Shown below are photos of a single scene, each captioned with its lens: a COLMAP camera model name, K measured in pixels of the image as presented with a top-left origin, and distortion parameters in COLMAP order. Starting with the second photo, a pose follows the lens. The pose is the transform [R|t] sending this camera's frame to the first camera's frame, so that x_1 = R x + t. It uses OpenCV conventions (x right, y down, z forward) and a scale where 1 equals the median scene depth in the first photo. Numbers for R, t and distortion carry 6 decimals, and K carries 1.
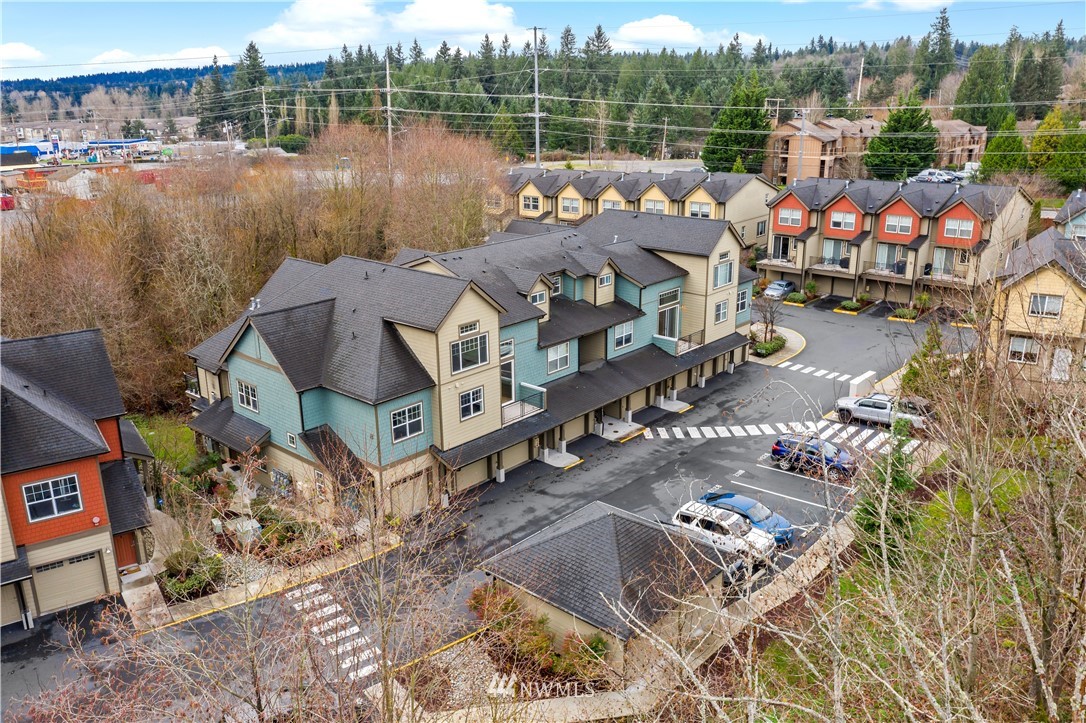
lens RADIAL K [[883.6, 0, 543.0], [0, 883.6, 361.5], [0, 0, 1]] dist [-0.009324, 0.000909]
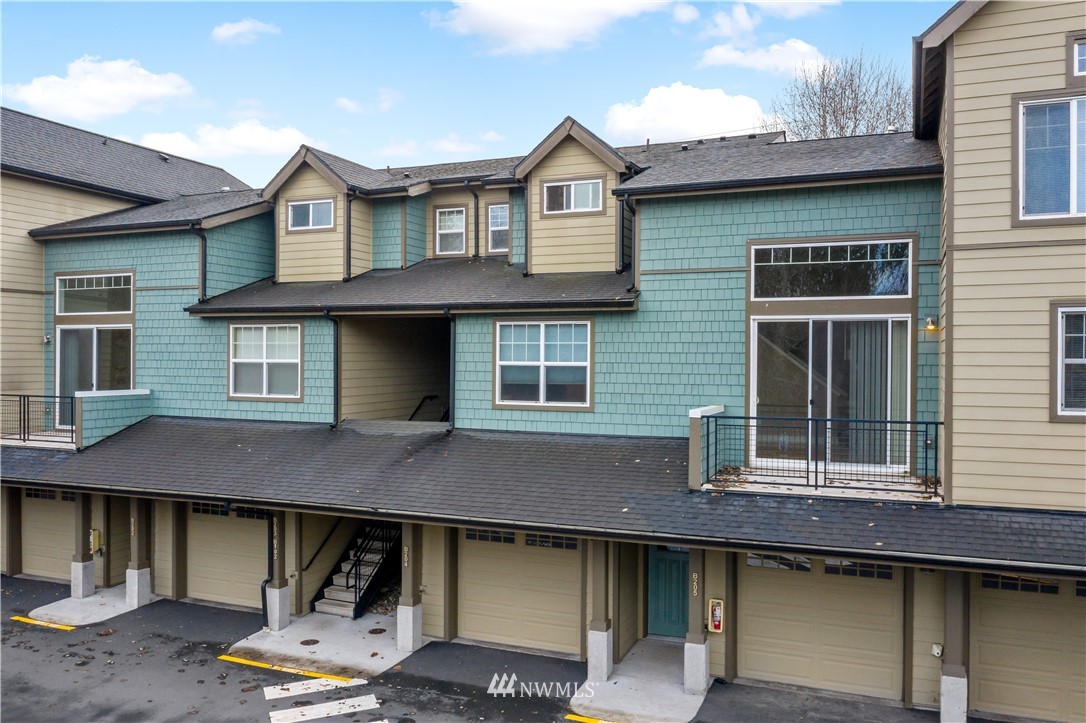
lens RADIAL K [[883.6, 0, 543.0], [0, 883.6, 361.5], [0, 0, 1]] dist [-0.009324, 0.000909]
pose [[0.320573, 0.005949, -0.947205, 0.386630], [-0.289357, 0.952795, -0.091946, -0.004862], [0.901945, 0.303556, 0.307162, 0.960816]]
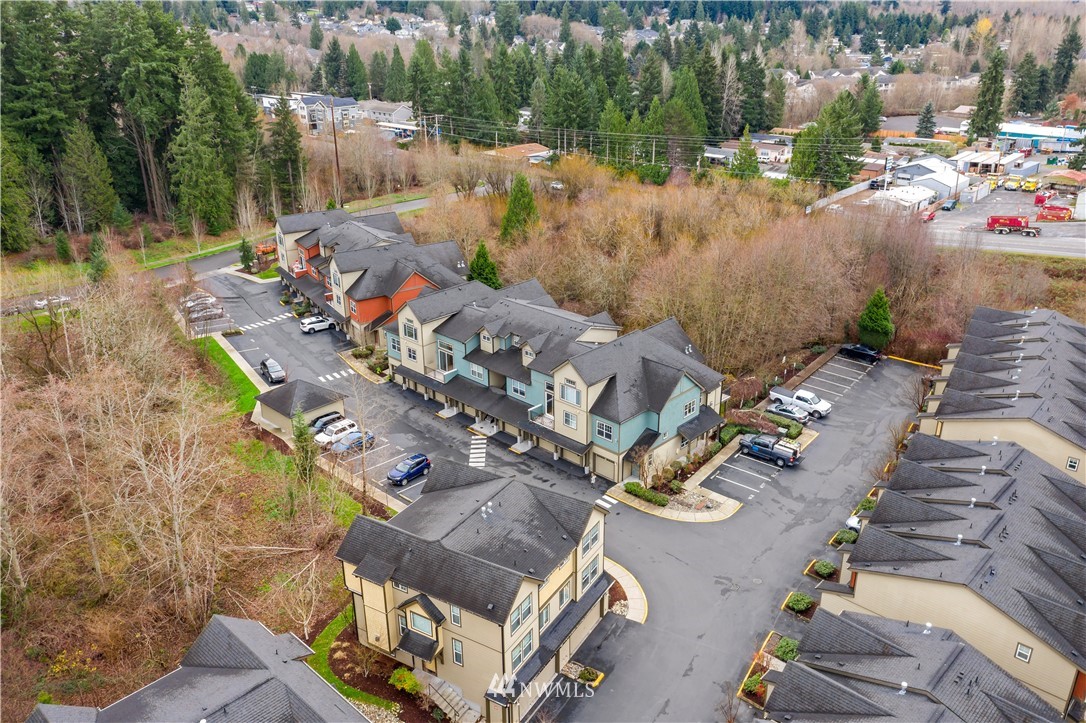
lens RADIAL K [[883.6, 0, 543.0], [0, 883.6, 361.5], [0, 0, 1]] dist [-0.009324, 0.000909]
pose [[-0.042932, 0.396686, -0.916950, 1.631762], [-0.292222, 0.872673, 0.391213, -0.754981], [0.955386, 0.284749, 0.078454, 0.951122]]
